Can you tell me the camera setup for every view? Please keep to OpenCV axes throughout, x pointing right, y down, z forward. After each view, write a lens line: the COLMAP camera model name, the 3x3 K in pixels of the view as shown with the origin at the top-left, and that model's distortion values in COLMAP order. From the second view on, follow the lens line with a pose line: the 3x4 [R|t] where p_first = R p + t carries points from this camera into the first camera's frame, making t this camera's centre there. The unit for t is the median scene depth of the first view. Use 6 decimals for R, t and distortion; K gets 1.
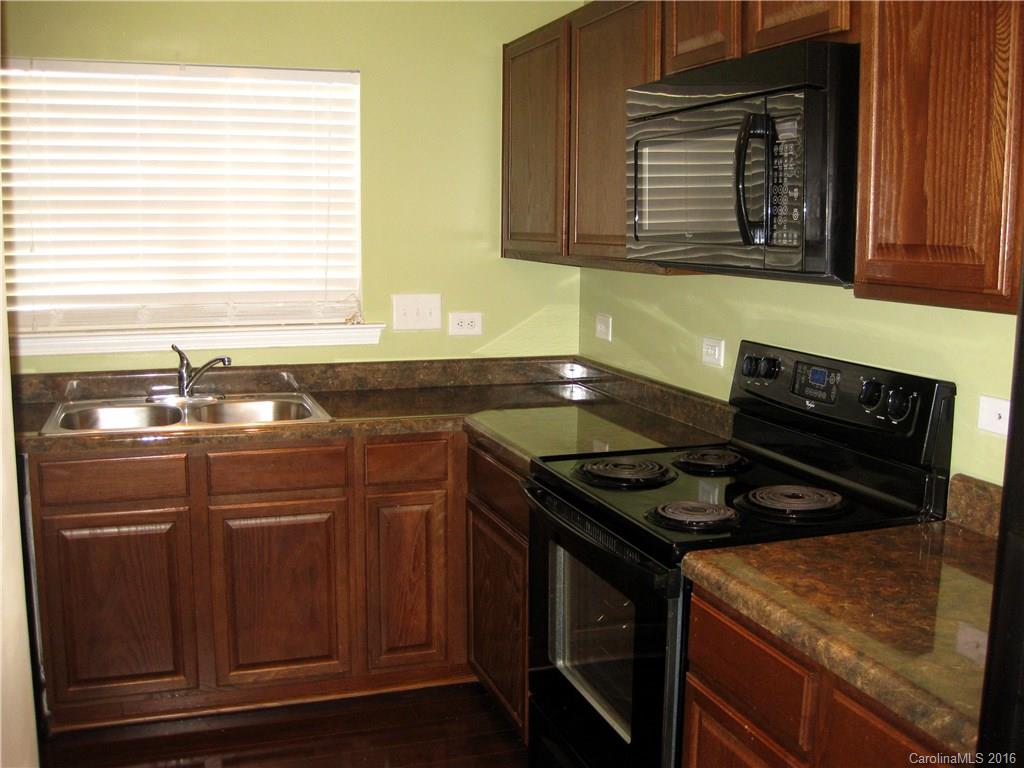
lens RADIAL K [[1039.7, 0, 512.0], [0, 1039.7, 384.0], [0, 0, 1]] dist [-0.160640, -0.003799]
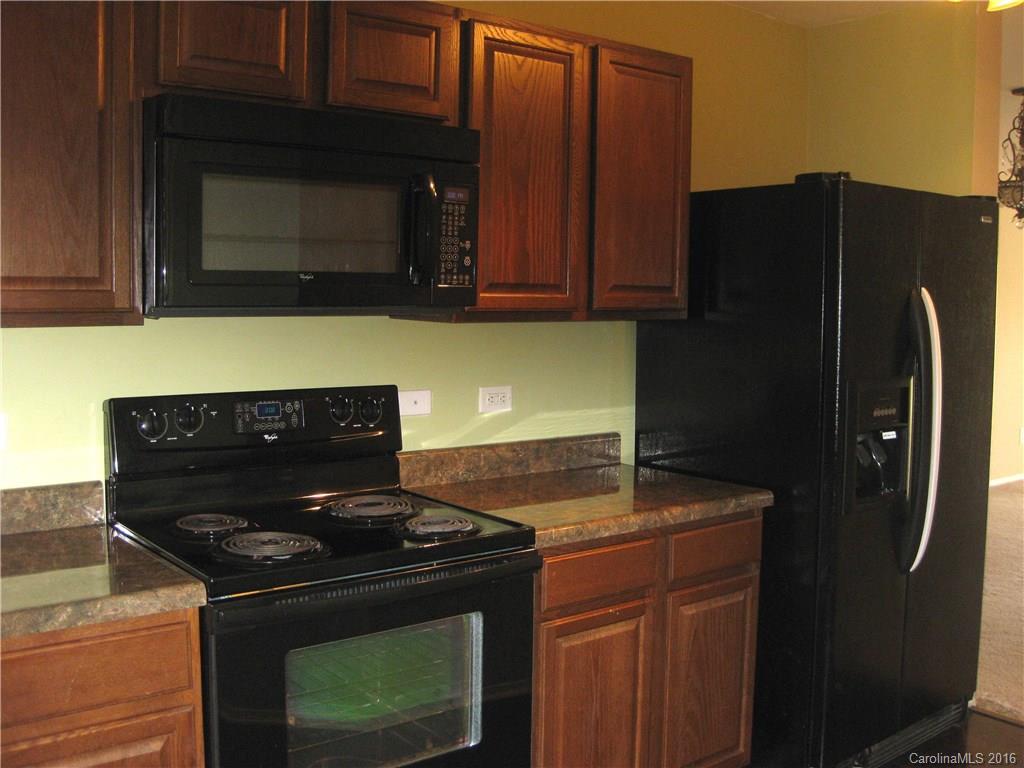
lens RADIAL K [[1051.0, 0, 512.0], [0, 1051.0, 384.0], [0, 0, 1]] dist [0.000481, 0.002464]
pose [[-0.321849, -0.096733, 0.941836, -0.985149], [0.126824, 0.981397, 0.144135, -0.194870], [-0.938258, 0.165837, -0.303594, 1.353401]]
